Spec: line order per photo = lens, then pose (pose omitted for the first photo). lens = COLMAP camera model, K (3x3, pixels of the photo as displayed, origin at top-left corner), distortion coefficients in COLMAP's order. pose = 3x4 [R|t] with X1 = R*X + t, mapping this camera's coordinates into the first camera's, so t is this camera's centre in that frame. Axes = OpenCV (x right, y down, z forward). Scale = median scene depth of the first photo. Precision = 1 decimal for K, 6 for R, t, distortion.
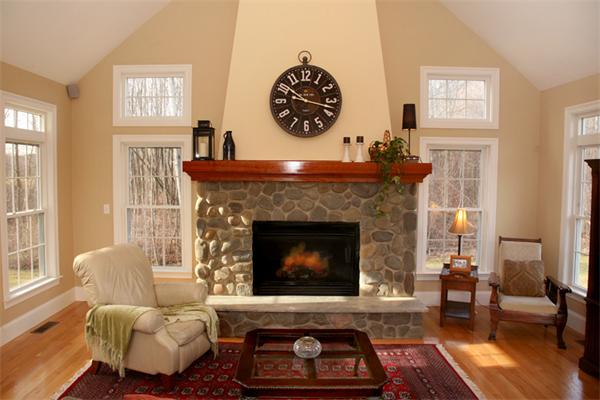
lens RADIAL K [[459.9, 0, 300.0], [0, 459.9, 200.0], [0, 0, 1]] dist [-0.094999, 0.000909]
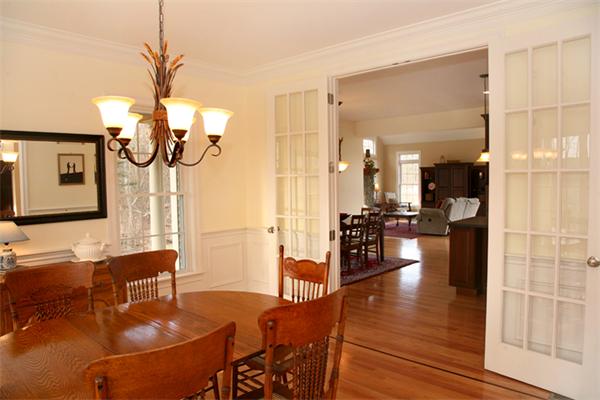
lens RADIAL K [[480.5, 0, 300.0], [0, 480.5, 200.0], [0, 0, 1]] dist [-0.003274, -0.000479]
pose [[0.651655, -0.058009, 0.756294, -2.545396], [0.078977, 0.996841, 0.008409, 0.065497], [-0.754392, 0.054250, 0.654178, -0.766762]]
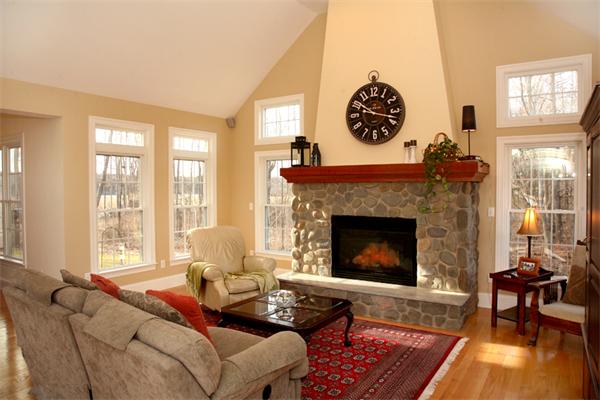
lens RADIAL K [[435.0, 0, 300.5], [0, 435.0, 207.4], [0, 0, 1]] dist [-0.053782, -0.000201]
pose [[0.835430, 0.012343, -0.549459, 0.467300], [-0.031032, 0.999212, -0.024737, 0.056195], [0.548720, 0.037717, 0.835155, -0.015188]]
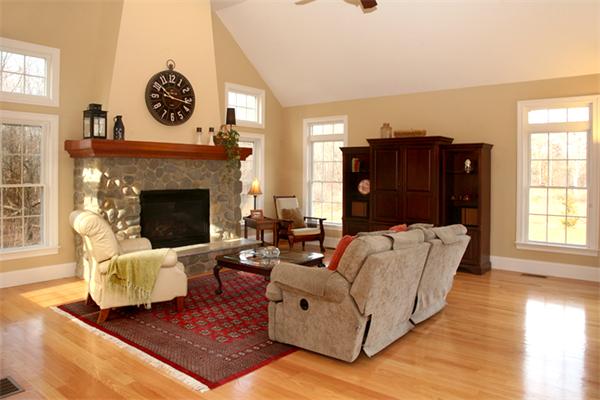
lens RADIAL K [[439.7, 0, 299.9], [0, 439.7, 176.1], [0, 0, 1]] dist [-0.030639, -0.000680]
pose [[0.636553, -0.014370, 0.771099, -0.729073], [0.058360, 0.997857, -0.029581, 0.065828], [-0.769022, 0.063831, 0.636027, -0.065826]]
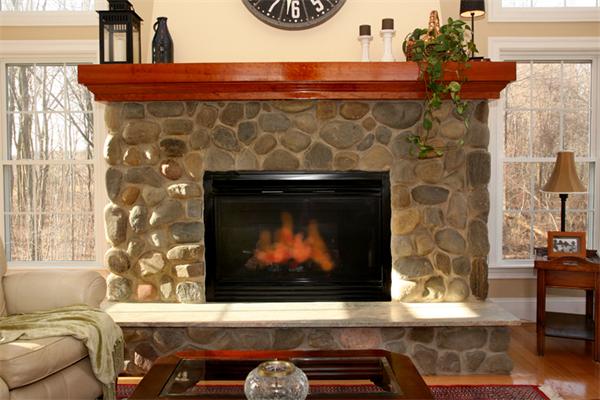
lens RADIAL K [[565.8, 0, 311.1], [0, 565.8, 198.4], [0, 0, 1]] dist [-0.018465, -0.005437]
pose [[0.999876, -0.013790, -0.007559, 0.036382], [0.013530, 0.999351, -0.033389, 0.105244], [0.008015, 0.033282, 0.999414, 0.293136]]
